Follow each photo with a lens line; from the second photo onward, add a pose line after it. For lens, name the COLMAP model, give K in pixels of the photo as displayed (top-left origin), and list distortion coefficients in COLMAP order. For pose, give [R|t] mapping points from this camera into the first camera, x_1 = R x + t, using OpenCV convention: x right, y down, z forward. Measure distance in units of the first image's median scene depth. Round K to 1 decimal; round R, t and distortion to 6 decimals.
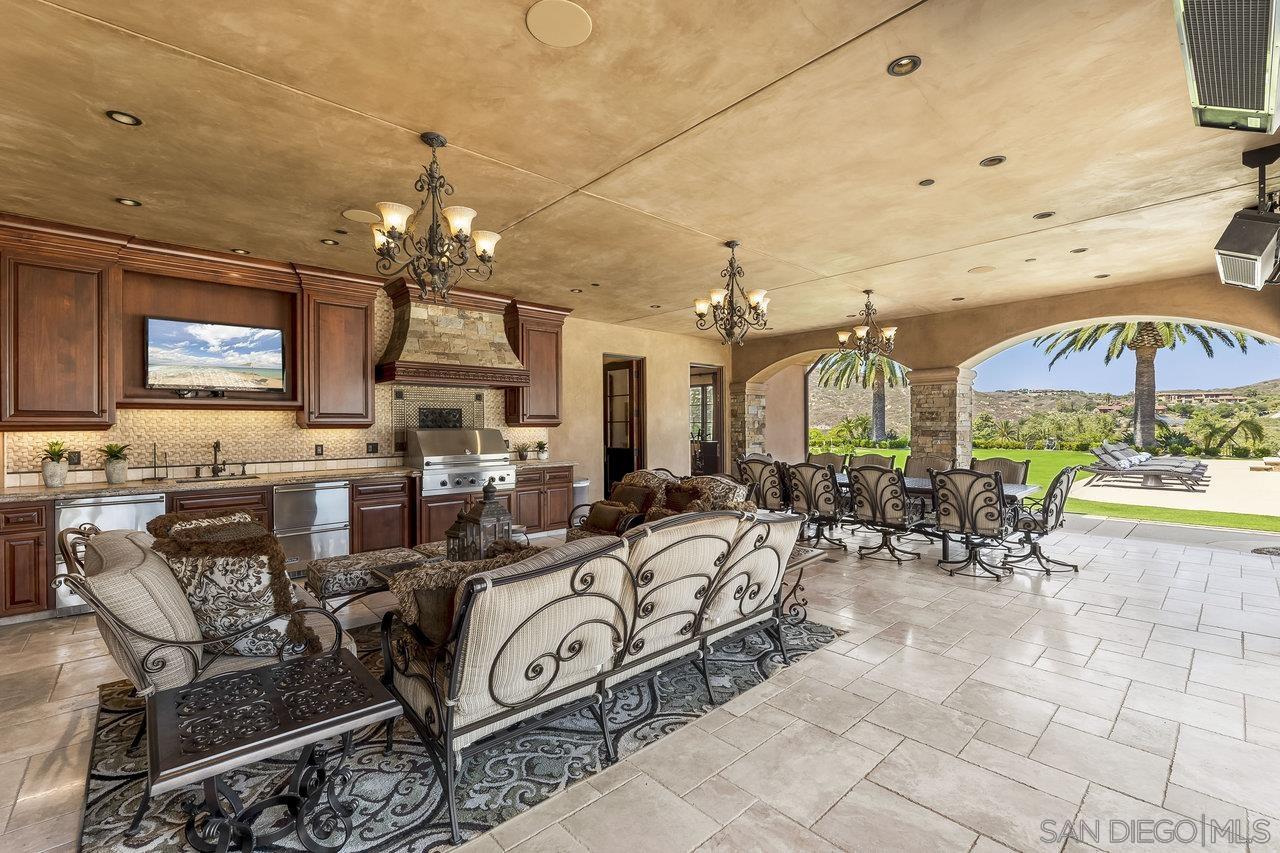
lens RADIAL K [[554.6, 0, 634.7], [0, 554.6, 421.2], [0, 0, 1]] dist [-0.002073, 0.000332]
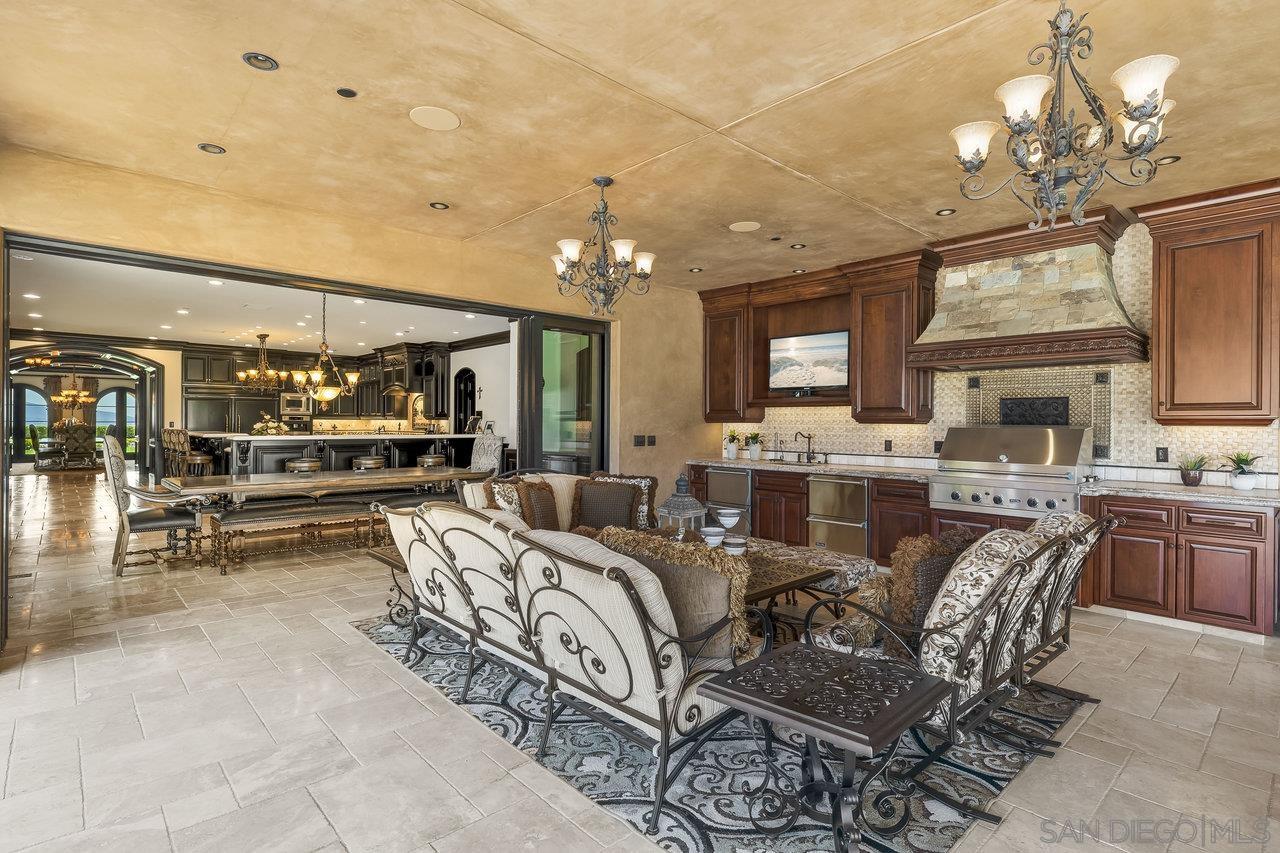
lens RADIAL K [[618.7, 0, 634.5], [0, 618.7, 429.7], [0, 0, 1]] dist [0.005368, 0.000457]
pose [[0.006426, 0.019700, -0.999785, 0.612431], [0.002771, 0.999802, 0.019718, 0.001746], [0.999976, -0.002897, 0.006370, 0.655630]]
